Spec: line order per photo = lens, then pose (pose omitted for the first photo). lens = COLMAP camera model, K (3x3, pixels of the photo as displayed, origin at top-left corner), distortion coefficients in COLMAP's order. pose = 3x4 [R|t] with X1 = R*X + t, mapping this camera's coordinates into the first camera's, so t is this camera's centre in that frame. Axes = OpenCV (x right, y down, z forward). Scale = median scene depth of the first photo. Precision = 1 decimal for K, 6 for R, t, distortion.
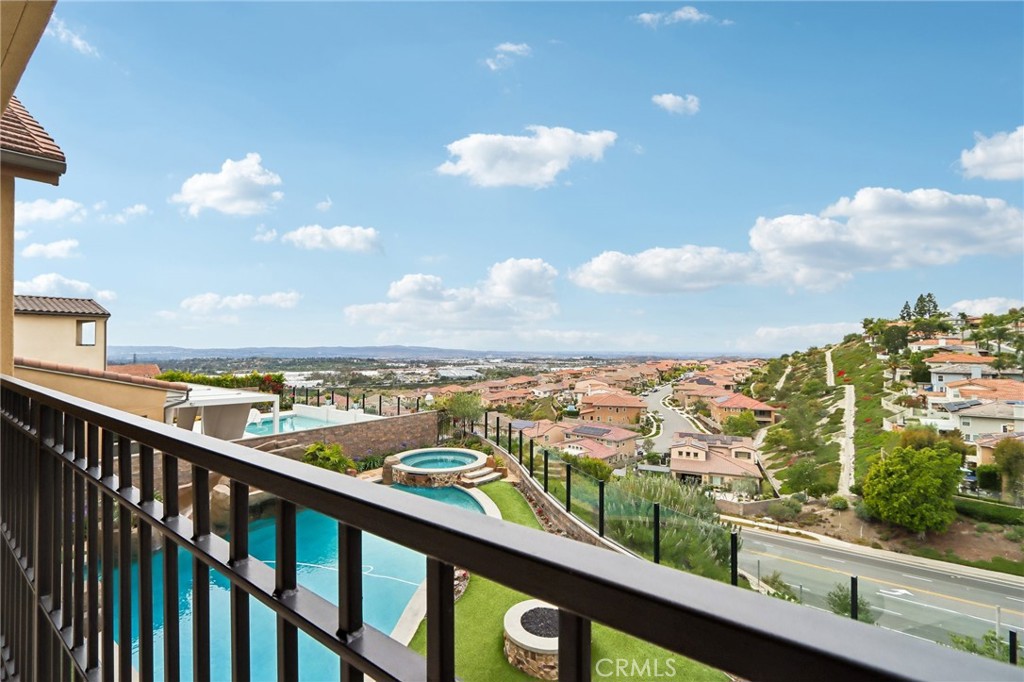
lens RADIAL K [[475.3, 0, 506.5], [0, 475.3, 342.9], [0, 0, 1]] dist [-0.003285, -0.000245]
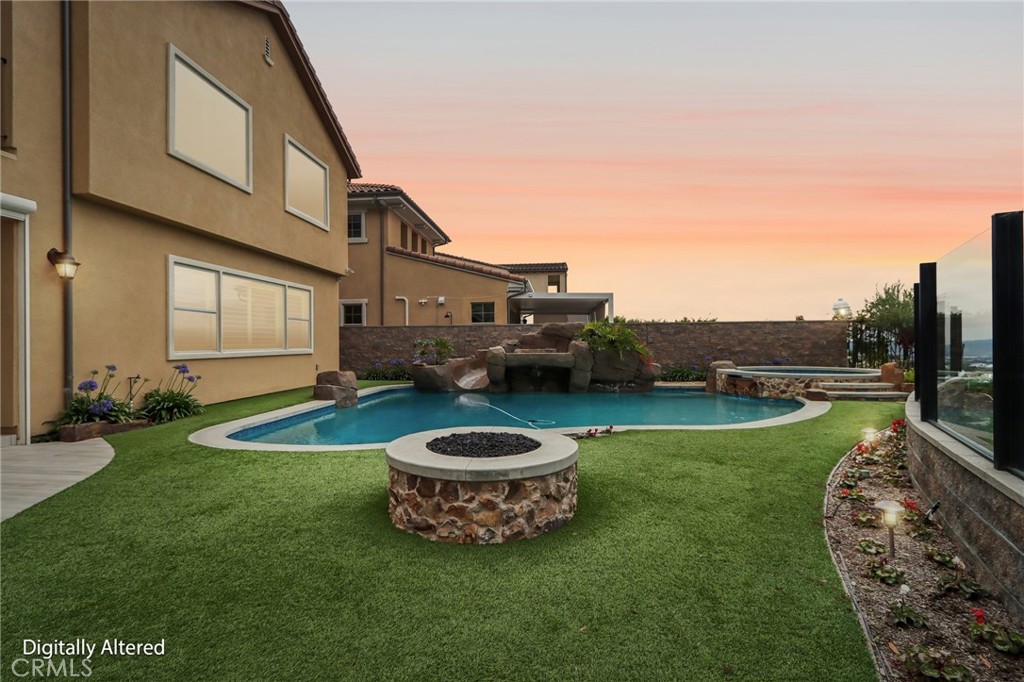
lens RADIAL K [[475.3, 0, 505.9], [0, 475.3, 344.9], [0, 0, 1]] dist [-0.003285, -0.000245]
pose [[0.518022, -0.009274, -0.855317, 0.222991], [0.017582, 0.999845, -0.000192, 0.224116], [0.855186, -0.014939, 0.518105, 0.359063]]
